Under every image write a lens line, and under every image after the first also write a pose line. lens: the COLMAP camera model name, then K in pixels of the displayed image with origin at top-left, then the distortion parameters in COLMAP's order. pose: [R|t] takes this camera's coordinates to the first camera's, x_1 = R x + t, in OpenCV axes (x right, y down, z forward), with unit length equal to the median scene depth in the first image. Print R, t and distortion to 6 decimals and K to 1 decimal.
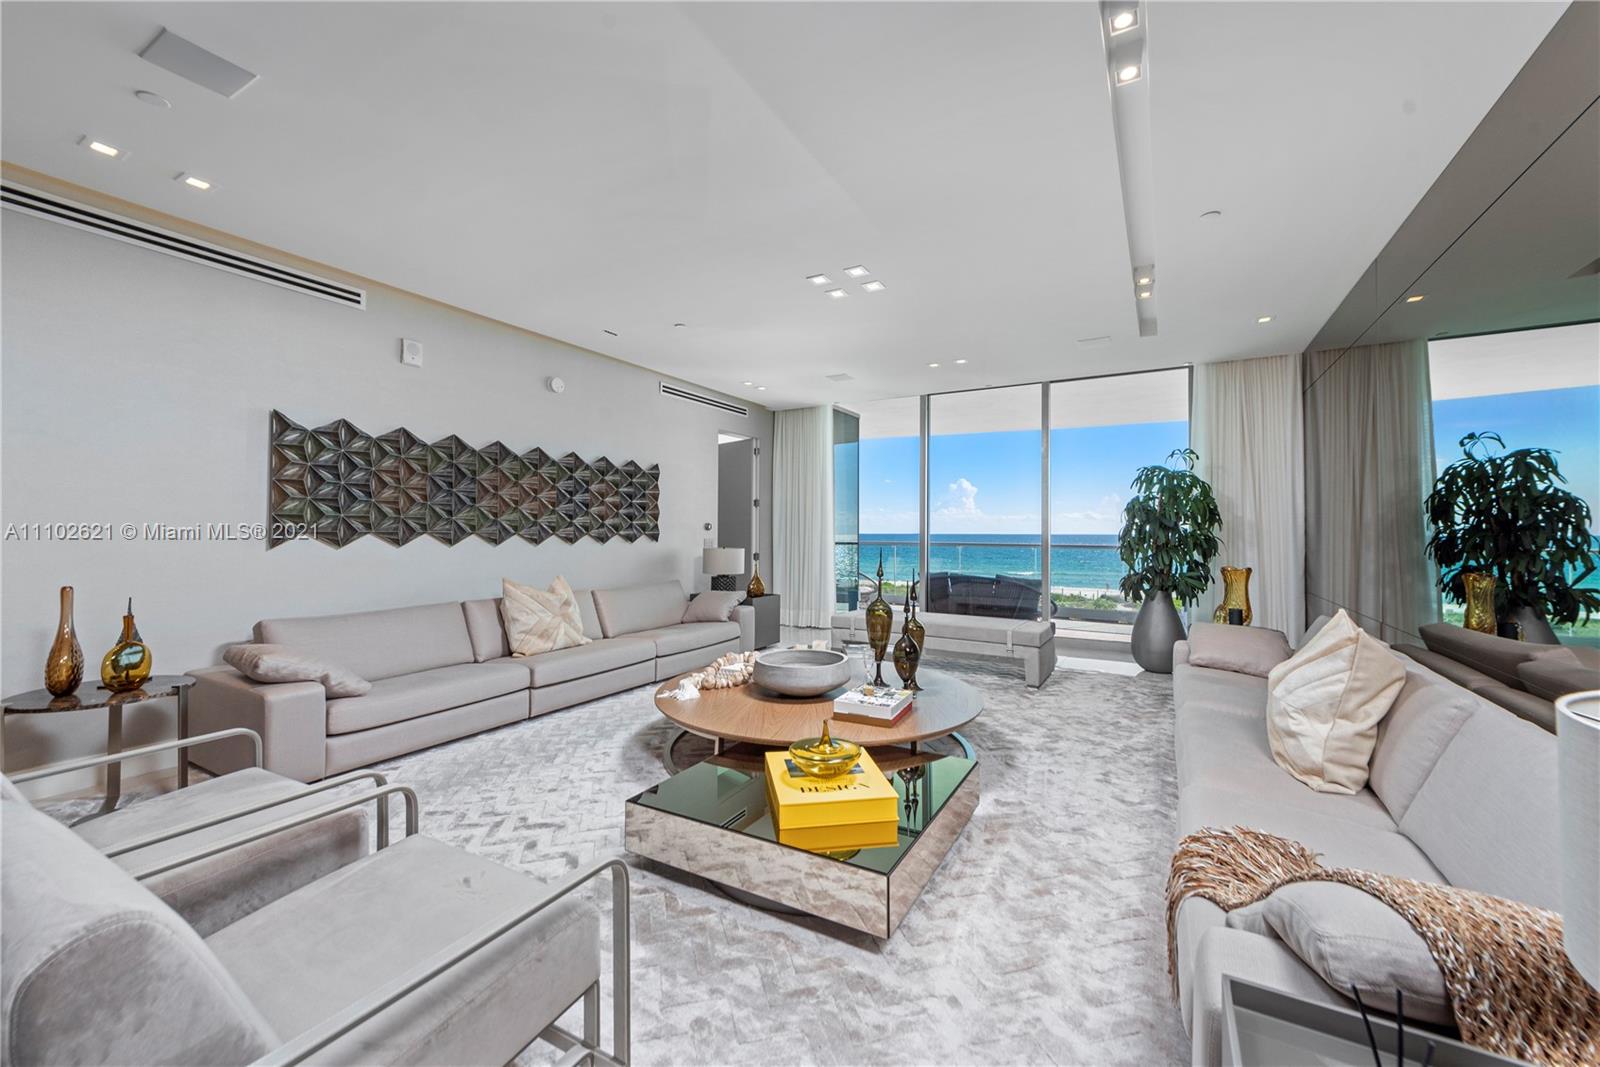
lens RADIAL K [[622.4, 0, 800.0], [0, 622.4, 533.5], [0, 0, 1]] dist [-0.001224, -0.000339]
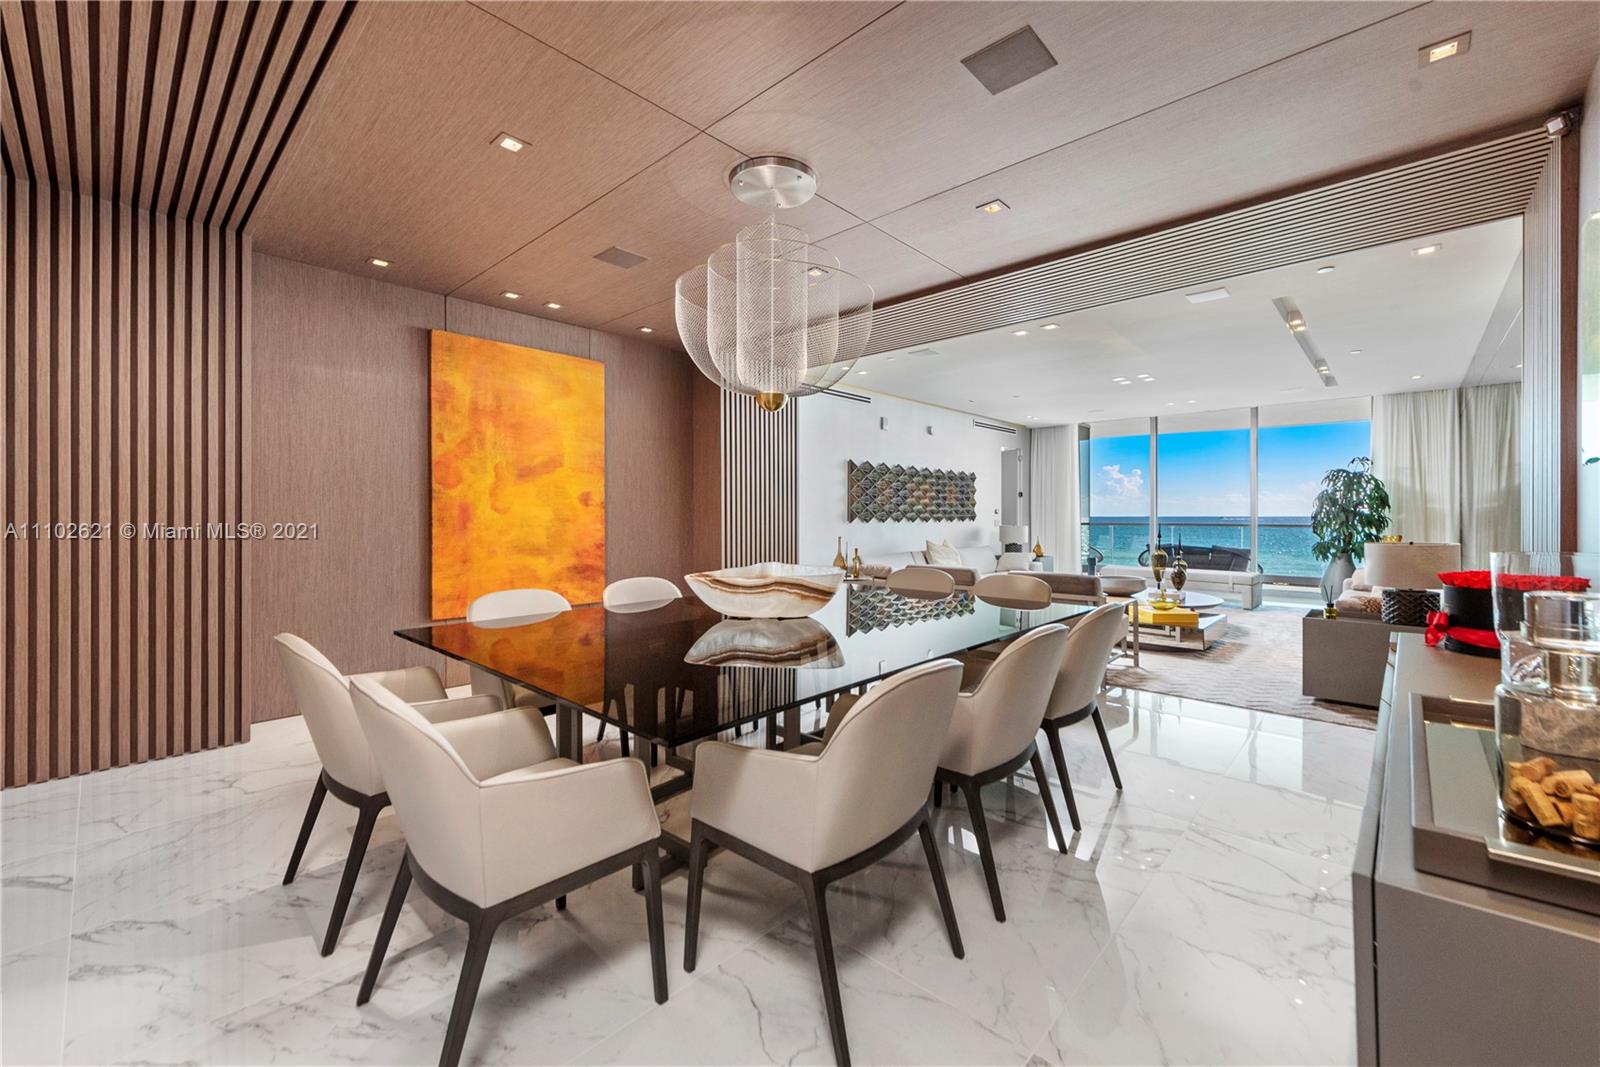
lens RADIAL K [[645.6, 0, 792.9], [0, 645.6, 523.1], [0, 0, 1]] dist [-0.000303, 0.006129]
pose [[0.973192, -0.001560, -0.229991, -0.328839], [0.003940, 0.999943, 0.009890, -0.000521], [0.229962, -0.010531, 0.973143, -0.770613]]
